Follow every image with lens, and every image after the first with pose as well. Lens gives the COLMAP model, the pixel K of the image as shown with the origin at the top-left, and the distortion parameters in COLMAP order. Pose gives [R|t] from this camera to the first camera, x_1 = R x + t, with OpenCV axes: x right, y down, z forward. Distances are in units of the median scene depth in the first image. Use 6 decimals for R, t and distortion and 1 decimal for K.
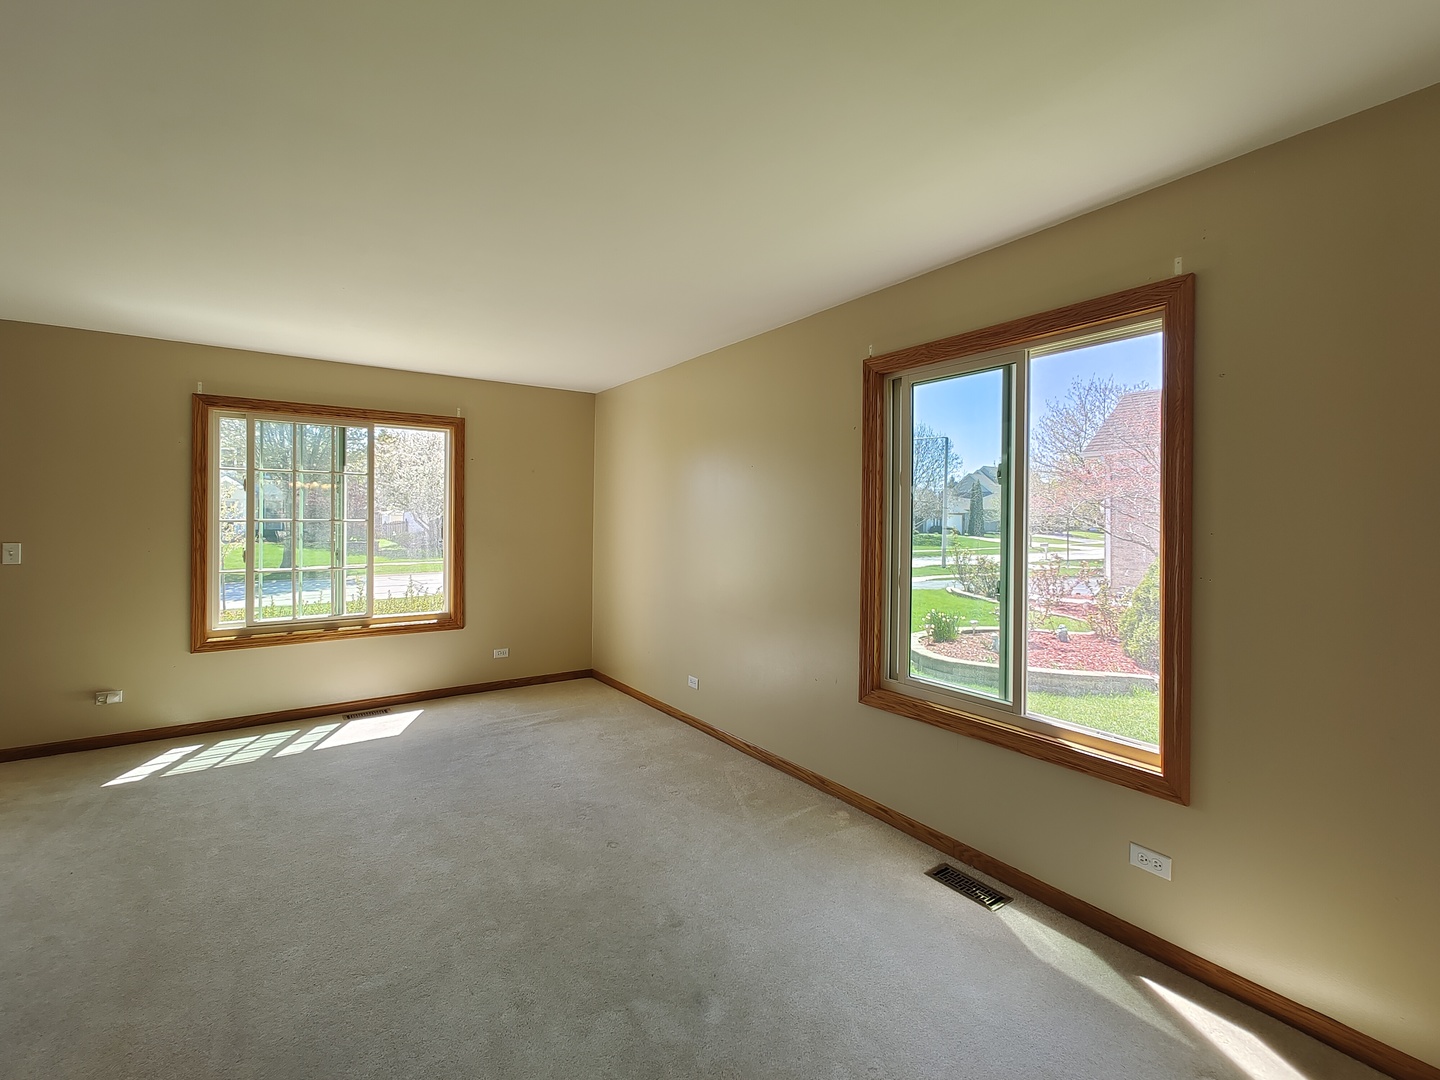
lens RADIAL K [[644.2, 0, 717.0], [0, 644.2, 517.0], [0, 0, 1]] dist [0.012137, 0.000000]
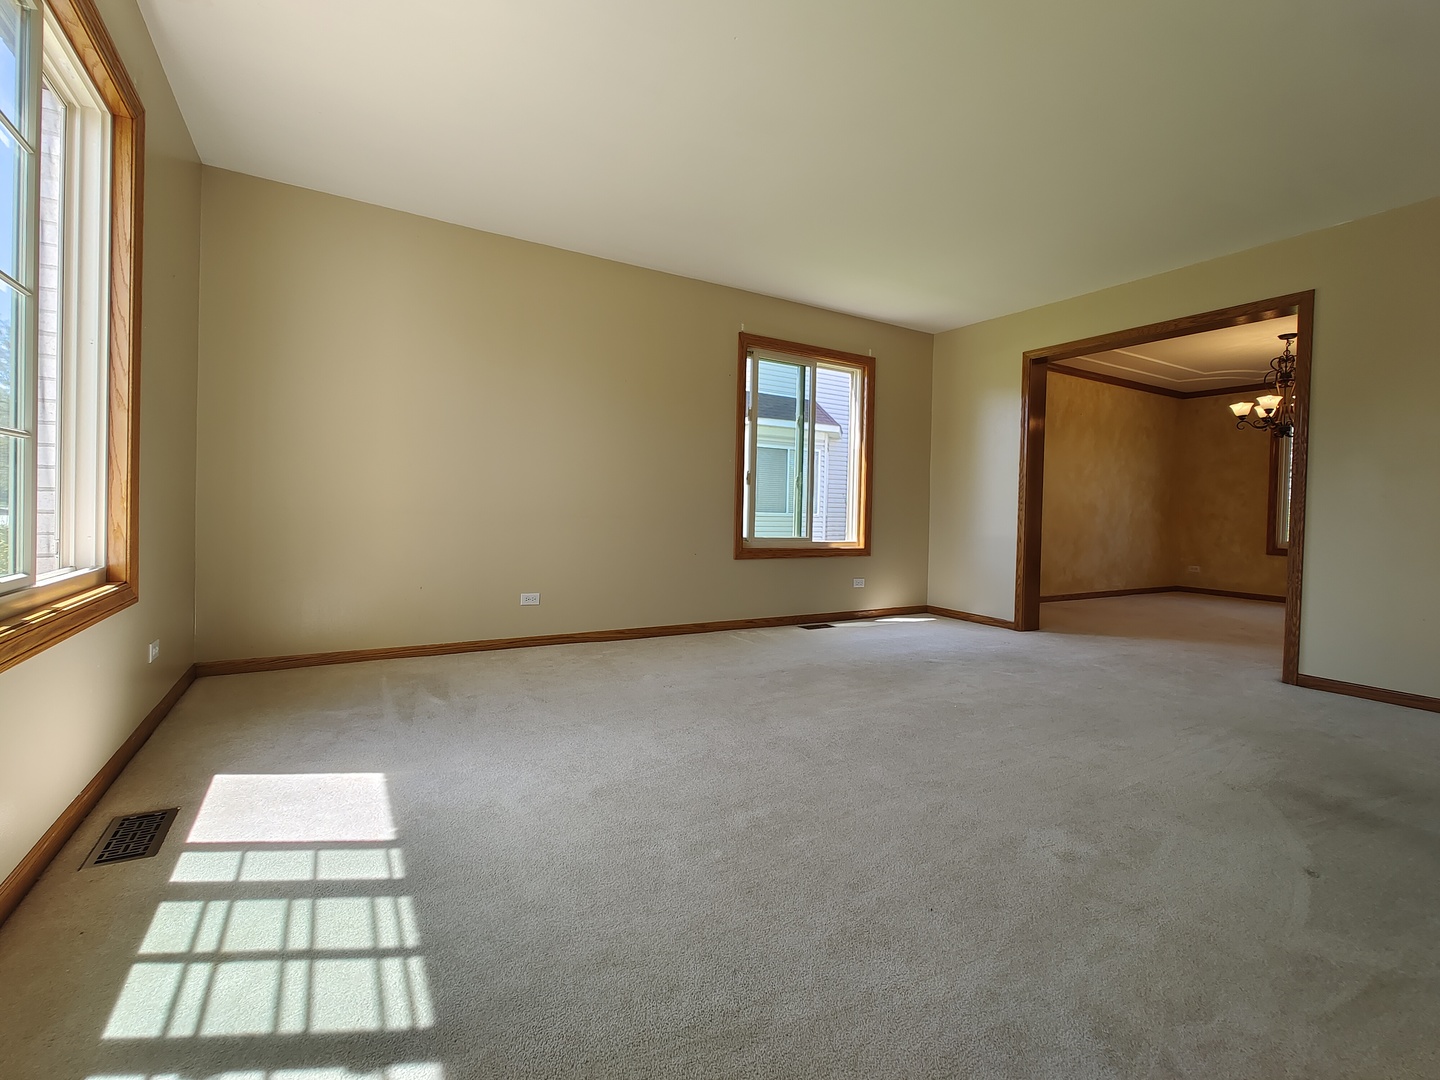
lens RADIAL K [[644.2, 0, 717.0], [0, 644.2, 517.0], [0, 0, 1]] dist [0.012137, 0.000000]
pose [[0.067237, -0.020735, 0.997522, -1.118553], [-0.029224, 0.999314, 0.022742, 0.134779], [-0.997309, -0.030680, 0.066585, 0.819335]]
